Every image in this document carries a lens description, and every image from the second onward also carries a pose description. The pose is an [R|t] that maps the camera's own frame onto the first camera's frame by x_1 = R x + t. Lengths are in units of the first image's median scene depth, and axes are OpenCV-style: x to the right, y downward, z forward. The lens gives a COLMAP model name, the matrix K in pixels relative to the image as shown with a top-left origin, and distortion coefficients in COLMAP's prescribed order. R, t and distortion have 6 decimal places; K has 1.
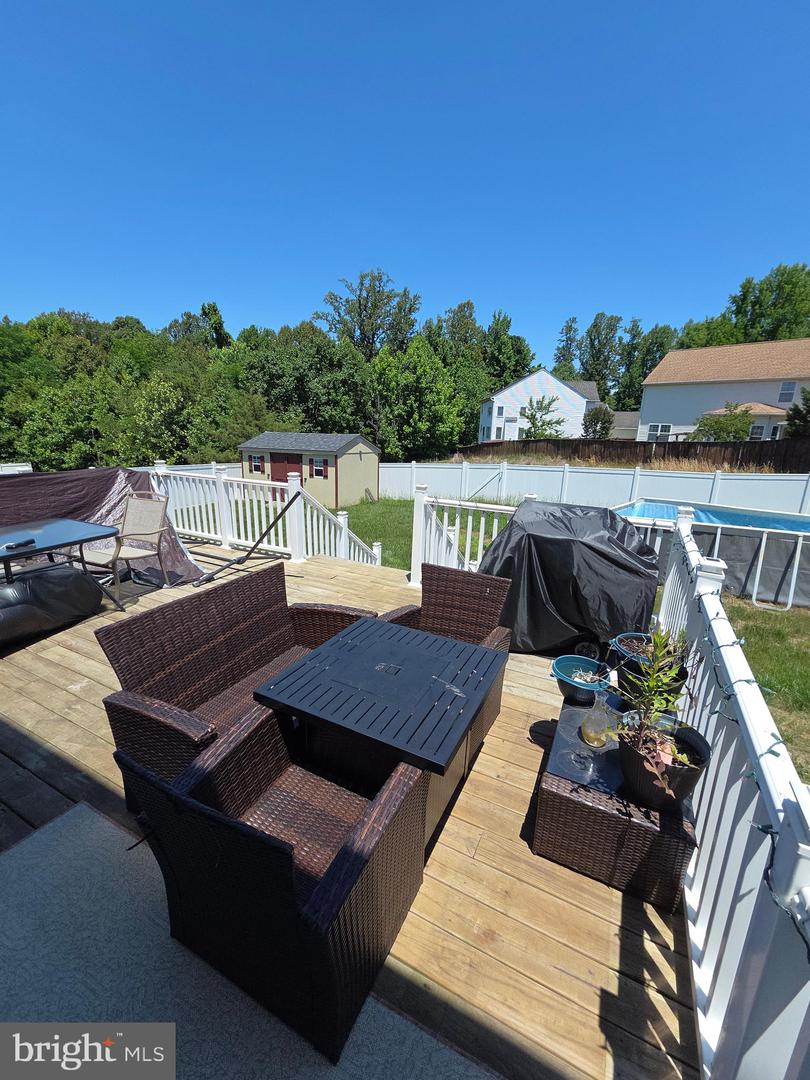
lens RADIAL K [[442.6, 0, 414.9], [0, 442.6, 539.3], [0, 0, 1]] dist [0.003915, -0.000254]
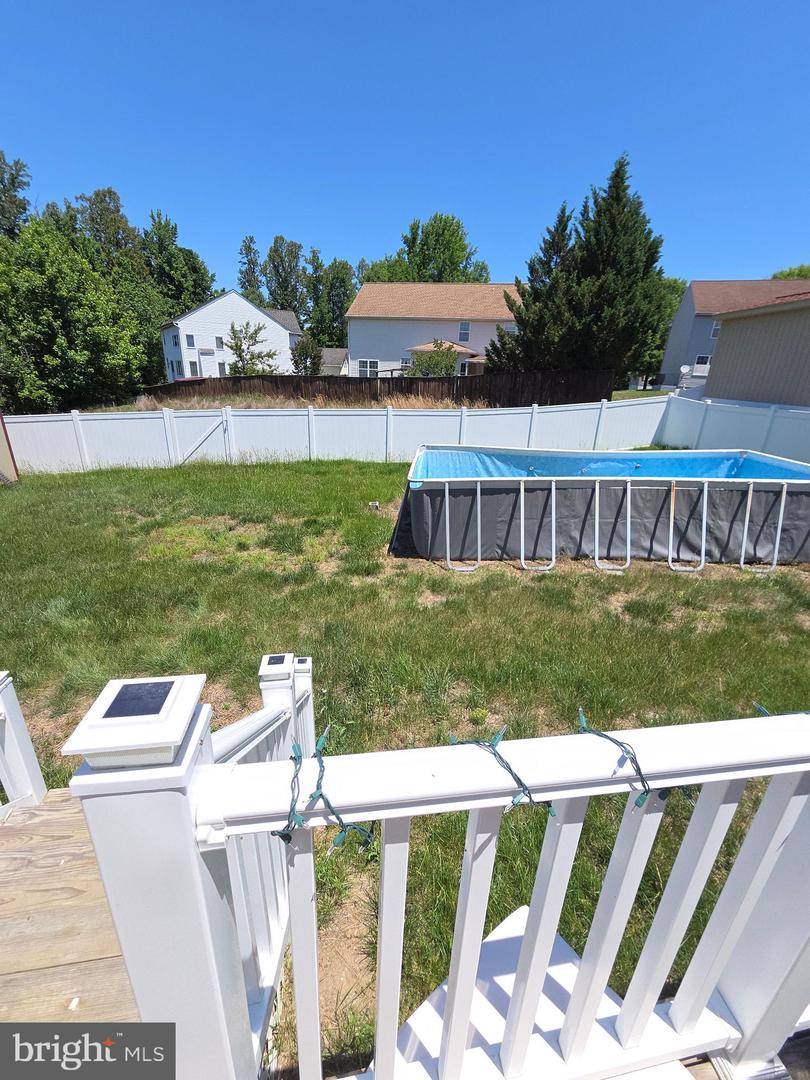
lens RADIAL K [[442.6, 0, 409.7], [0, 442.6, 539.5], [0, 0, 1]] dist [0.003915, -0.000254]
pose [[0.812817, -0.205018, 0.545248, 0.001634], [0.133645, 0.976683, 0.168014, -0.019936], [-0.566981, -0.063695, 0.821265, 0.101505]]
